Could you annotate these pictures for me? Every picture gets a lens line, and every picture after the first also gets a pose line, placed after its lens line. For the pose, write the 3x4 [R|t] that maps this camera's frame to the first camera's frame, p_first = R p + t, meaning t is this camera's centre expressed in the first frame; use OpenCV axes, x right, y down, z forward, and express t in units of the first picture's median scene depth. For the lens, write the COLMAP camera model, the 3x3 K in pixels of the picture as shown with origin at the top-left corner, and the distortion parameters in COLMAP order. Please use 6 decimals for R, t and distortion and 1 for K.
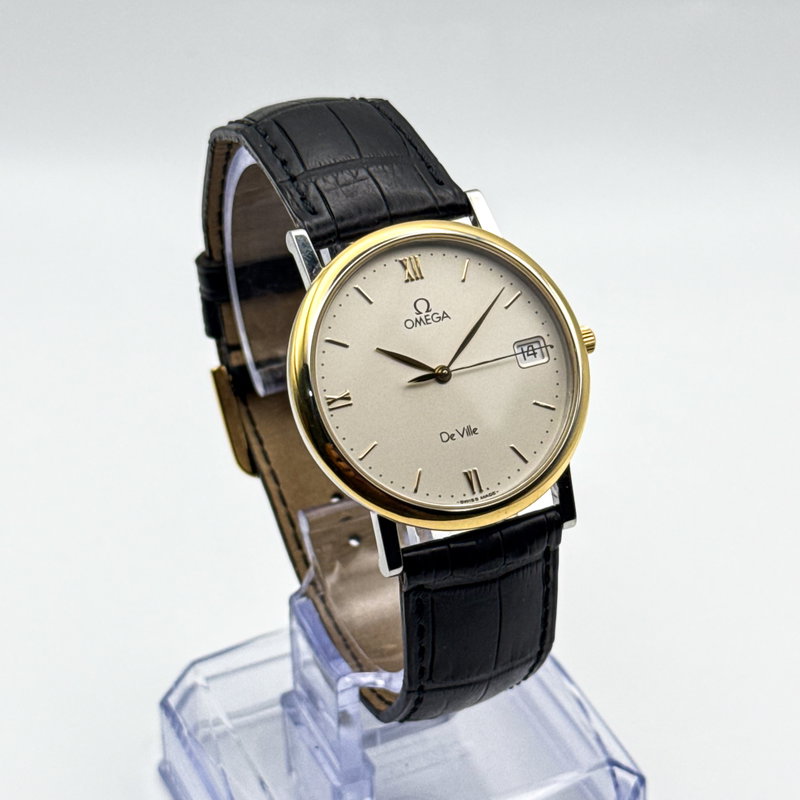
lens RADIAL K [[2389.0, 0, 400.0], [0, 2389.0, 400.0], [0, 0, 1]] dist [0.062642, -0.467808]
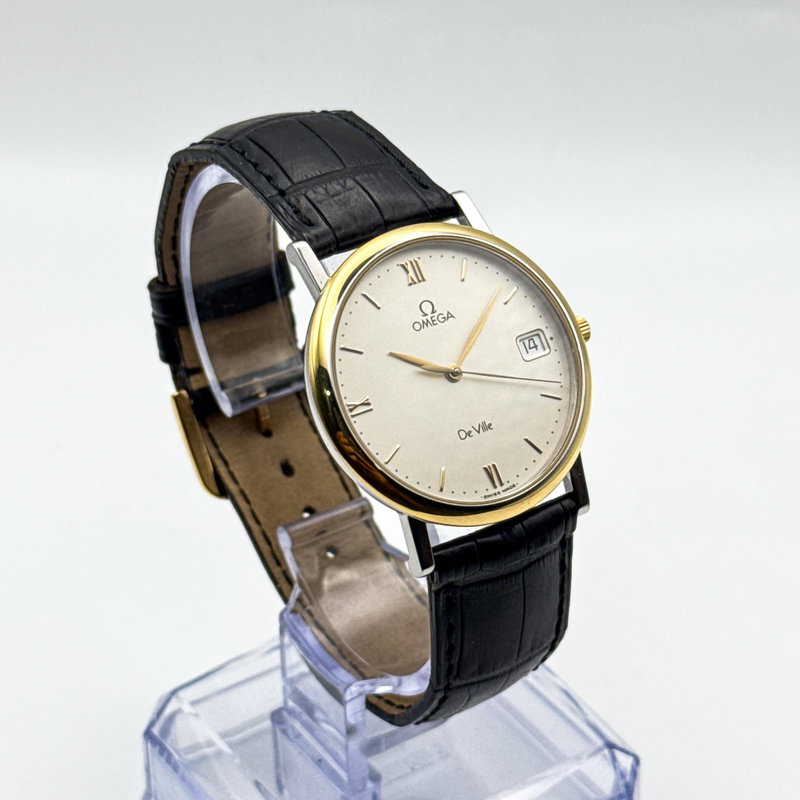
lens RADIAL K [[2389.0, 0, 400.0], [0, 2389.0, 400.0], [0, 0, 1]] dist [0.062642, -0.467808]
pose [[0.987763, -0.081787, 0.132799, -0.136892], [0.083889, 0.996422, -0.010302, 0.008870], [-0.131482, 0.021316, 0.991089, -0.001261]]
